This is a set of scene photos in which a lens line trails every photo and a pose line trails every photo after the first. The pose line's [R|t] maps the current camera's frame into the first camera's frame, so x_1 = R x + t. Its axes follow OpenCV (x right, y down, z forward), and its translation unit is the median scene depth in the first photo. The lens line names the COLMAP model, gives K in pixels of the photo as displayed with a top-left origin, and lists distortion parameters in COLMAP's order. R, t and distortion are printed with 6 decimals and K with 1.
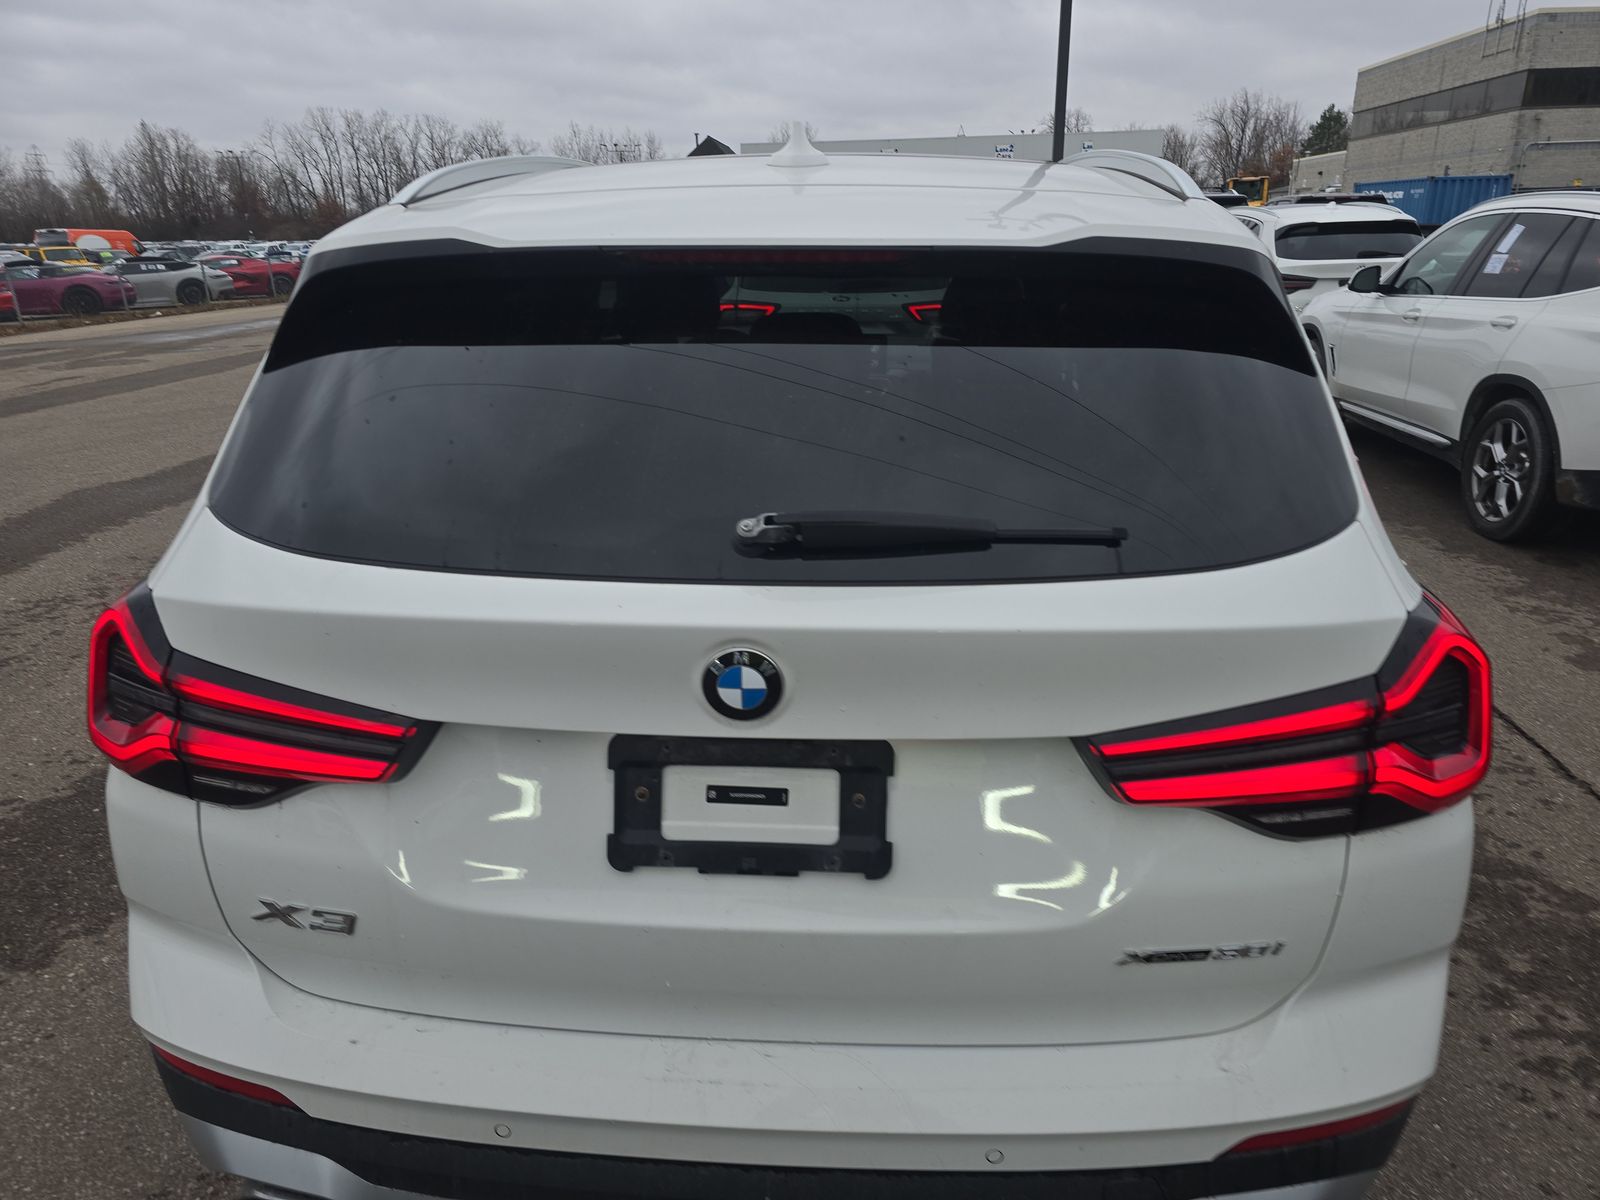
lens RADIAL K [[1091.6, 0, 800.0], [0, 1091.6, 600.0], [0, 0, 1]] dist [0.042767, -0.036957]
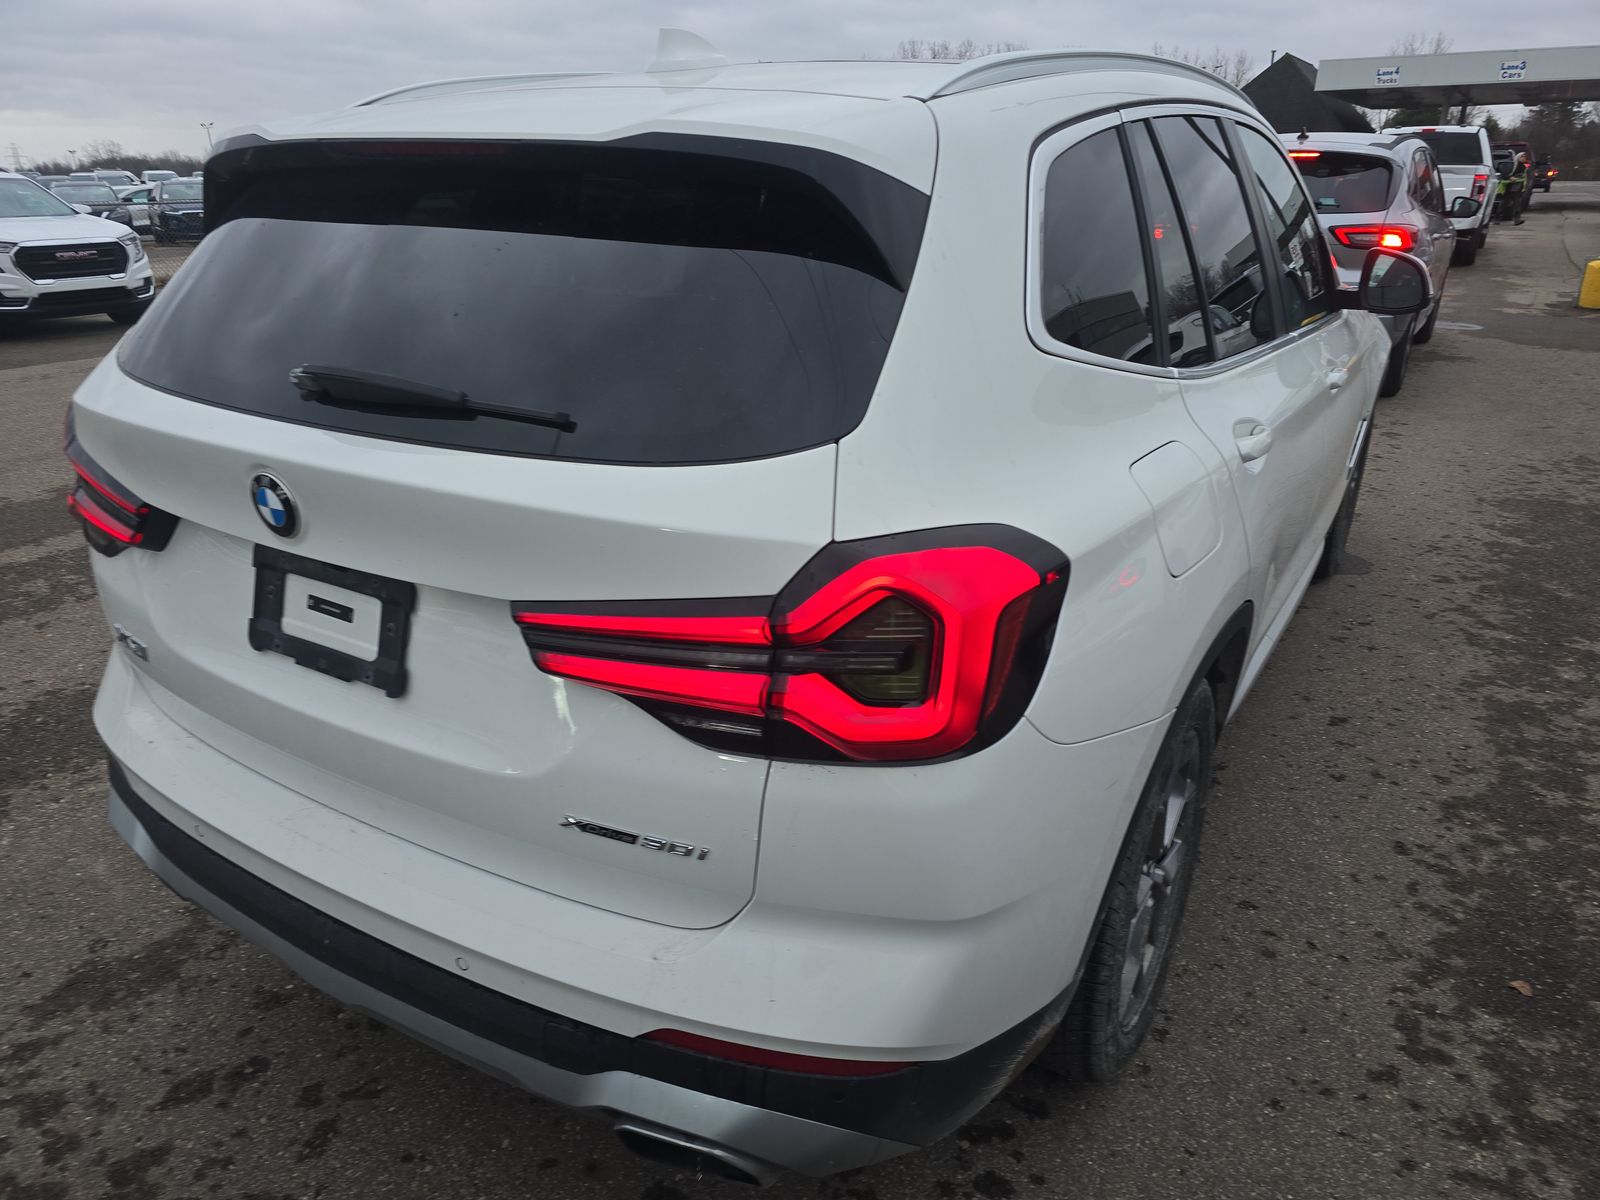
lens RADIAL K [[1121.7, 0, 823.8], [0, 1121.7, 608.8], [0, 0, 1]] dist [0.032897, -0.033451]
pose [[0.882216, 0.177948, -0.435923, 0.963275], [-0.155363, 0.983996, 0.087255, -0.012246], [0.444473, -0.009252, 0.895744, 0.134312]]
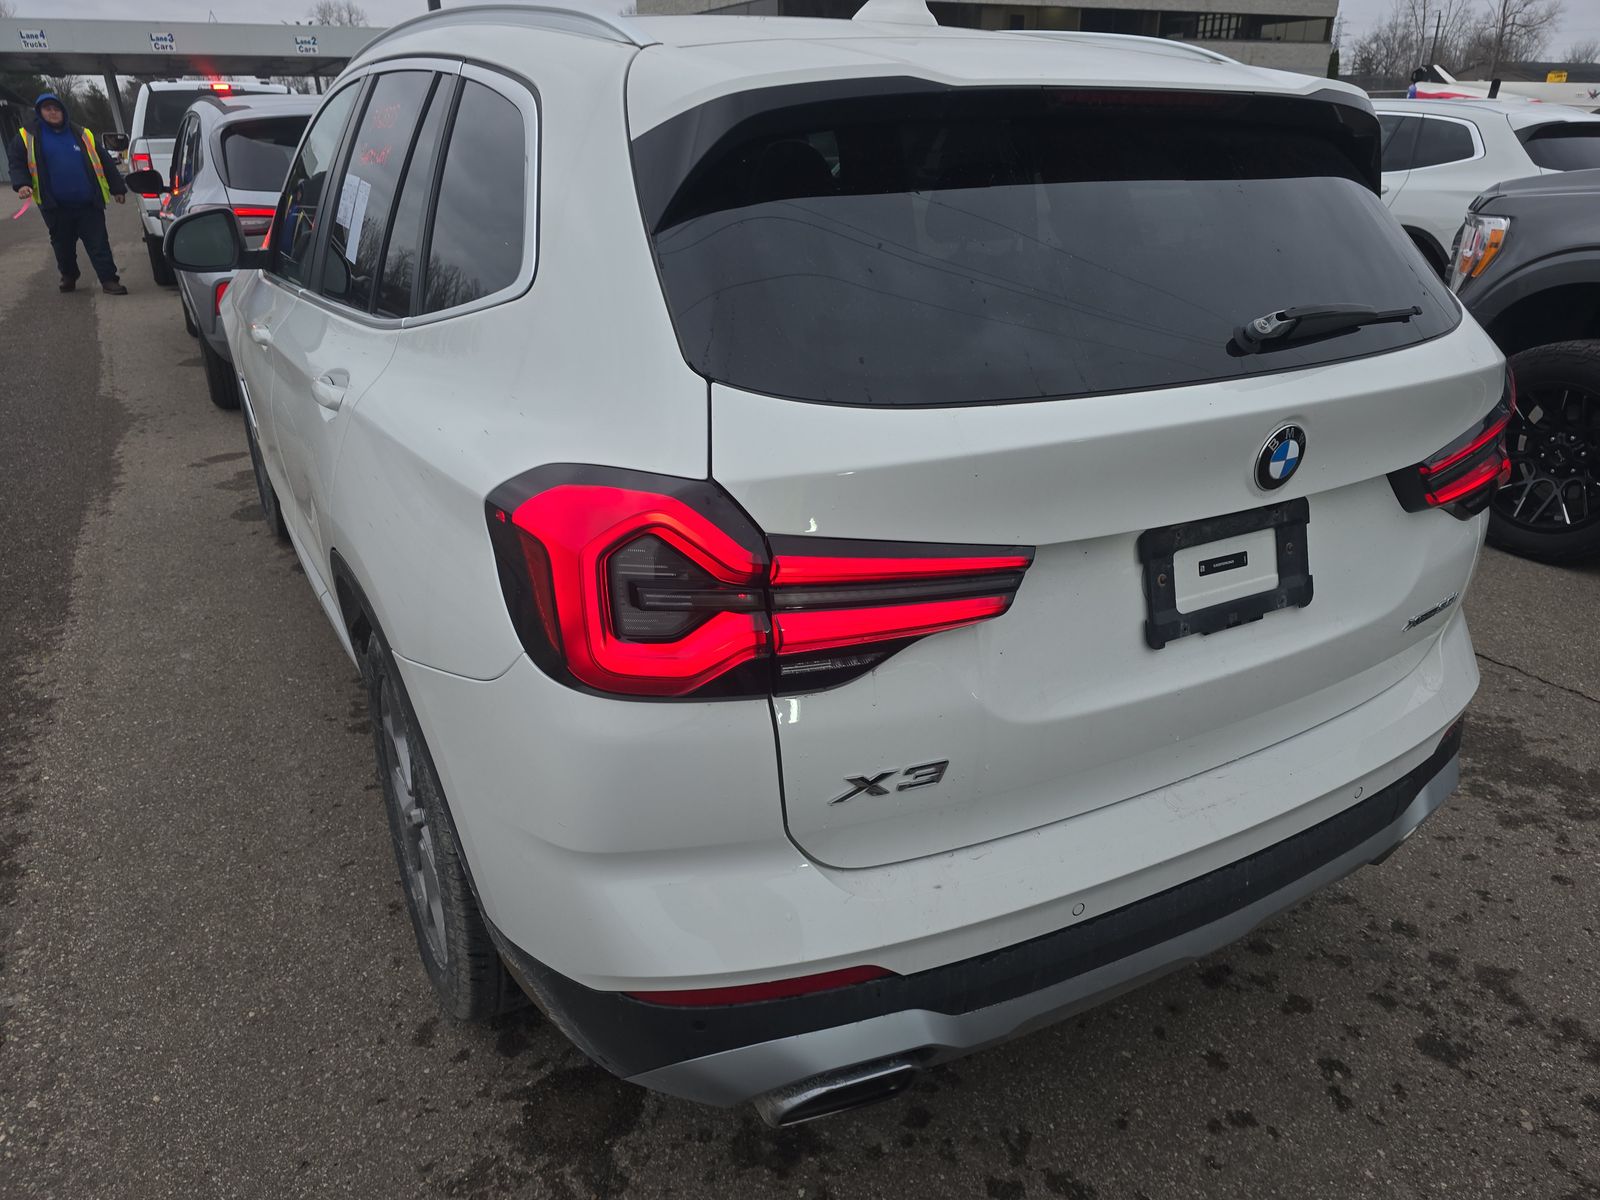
lens RADIAL K [[1112.4, 0, 758.1], [0, 1112.4, 610.1], [0, 0, 1]] dist [0.006048, -0.001233]
pose [[0.841883, -0.209631, 0.497281, -1.080840], [0.171107, 0.977615, 0.122438, -0.005765], [-0.511816, -0.017990, 0.858907, 0.218603]]
